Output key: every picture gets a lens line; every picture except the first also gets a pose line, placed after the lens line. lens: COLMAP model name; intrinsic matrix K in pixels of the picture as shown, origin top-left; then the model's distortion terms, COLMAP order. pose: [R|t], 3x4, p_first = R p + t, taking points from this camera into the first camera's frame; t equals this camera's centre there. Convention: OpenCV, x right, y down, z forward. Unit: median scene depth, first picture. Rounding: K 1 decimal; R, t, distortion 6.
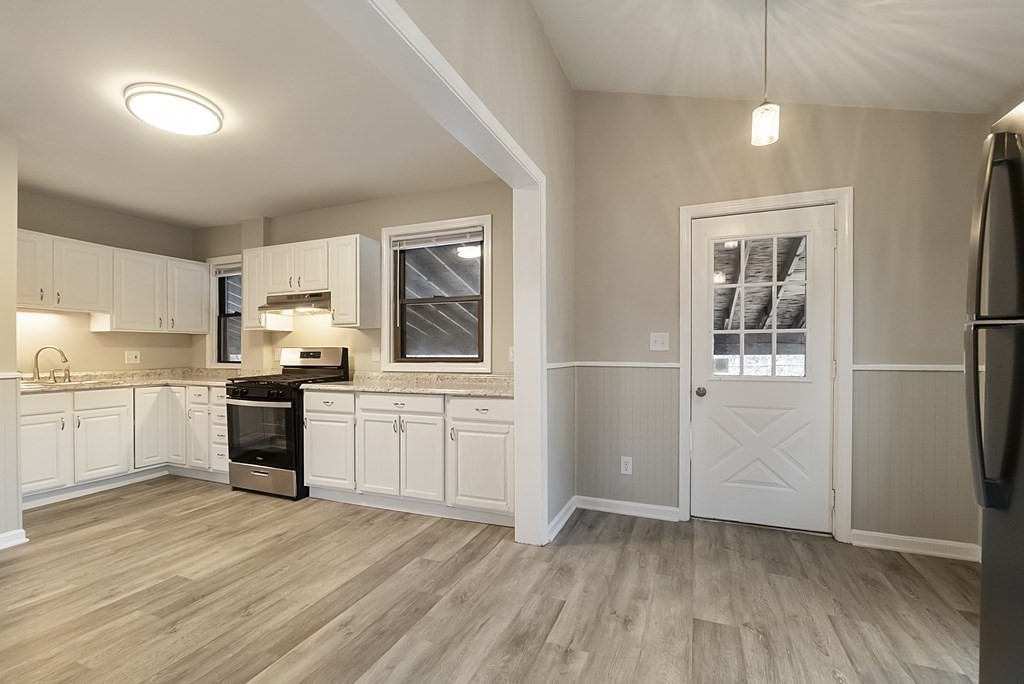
lens RADIAL K [[457.0, 0, 504.5], [0, 457.0, 350.9], [0, 0, 1]] dist [-0.002632, 0.000235]
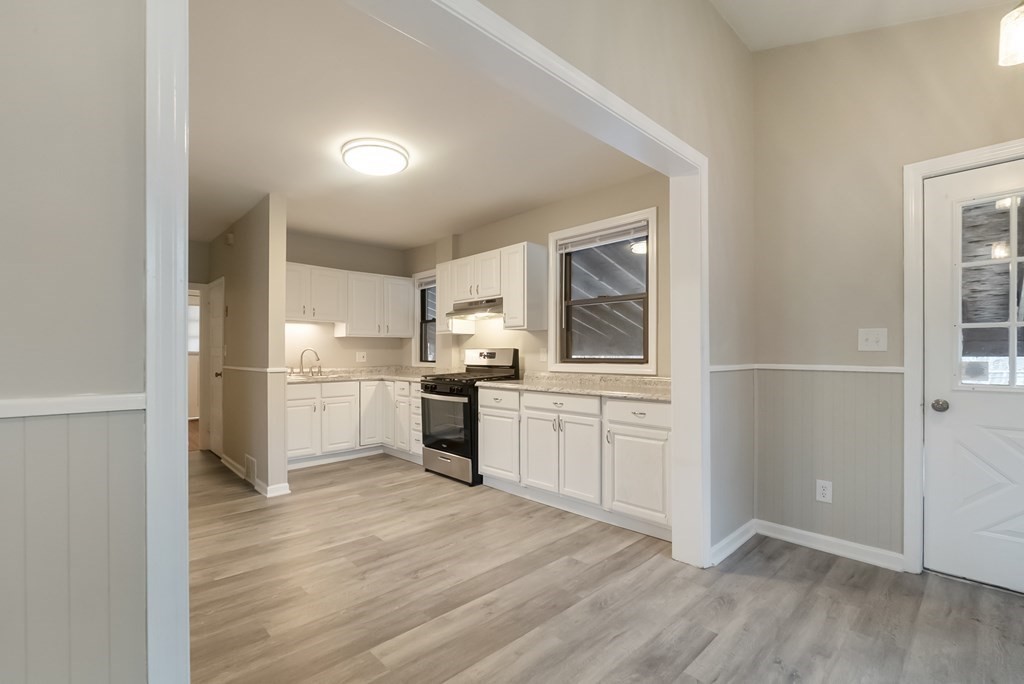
lens RADIAL K [[459.9, 0, 501.4], [0, 459.9, 347.6], [0, 0, 1]] dist [0.001905, 0.000436]
pose [[0.911760, -0.004901, -0.410693, 0.076426], [0.001353, 0.999959, -0.008930, -0.000161], [0.410720, 0.007586, 0.911730, 0.006467]]
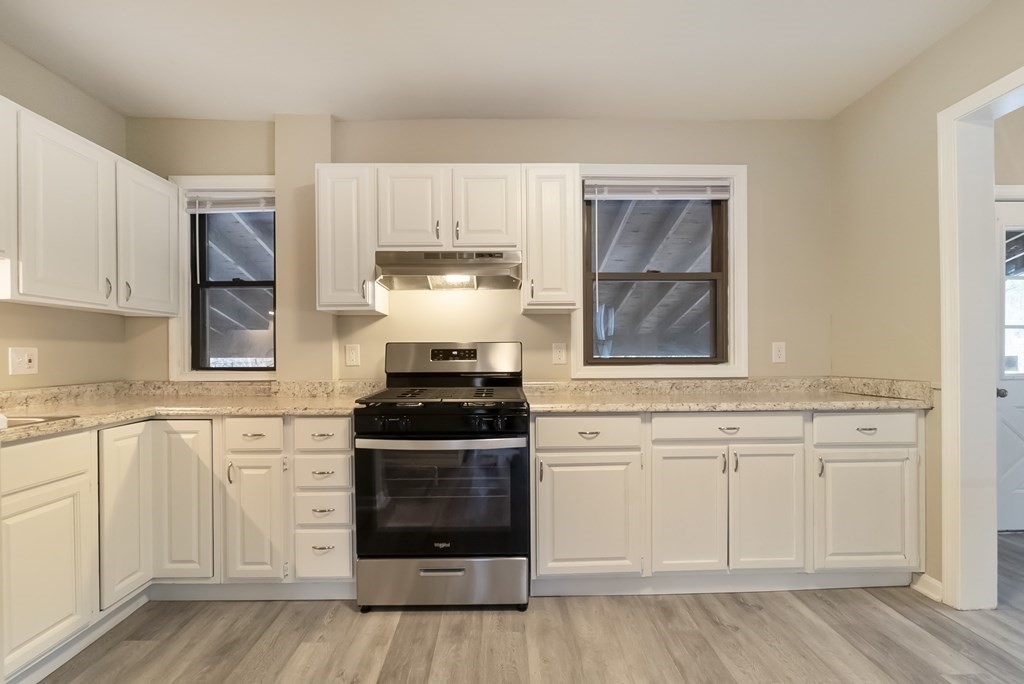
lens RADIAL K [[462.3, 0, 512.7], [0, 462.3, 352.8], [0, 0, 1]] dist [-0.003028, 0.000011]
pose [[0.912389, -0.000955, 0.409324, -0.762522], [0.001355, 0.999999, -0.000688, 0.008878], [-0.409323, 0.001182, 0.912389, 0.517787]]
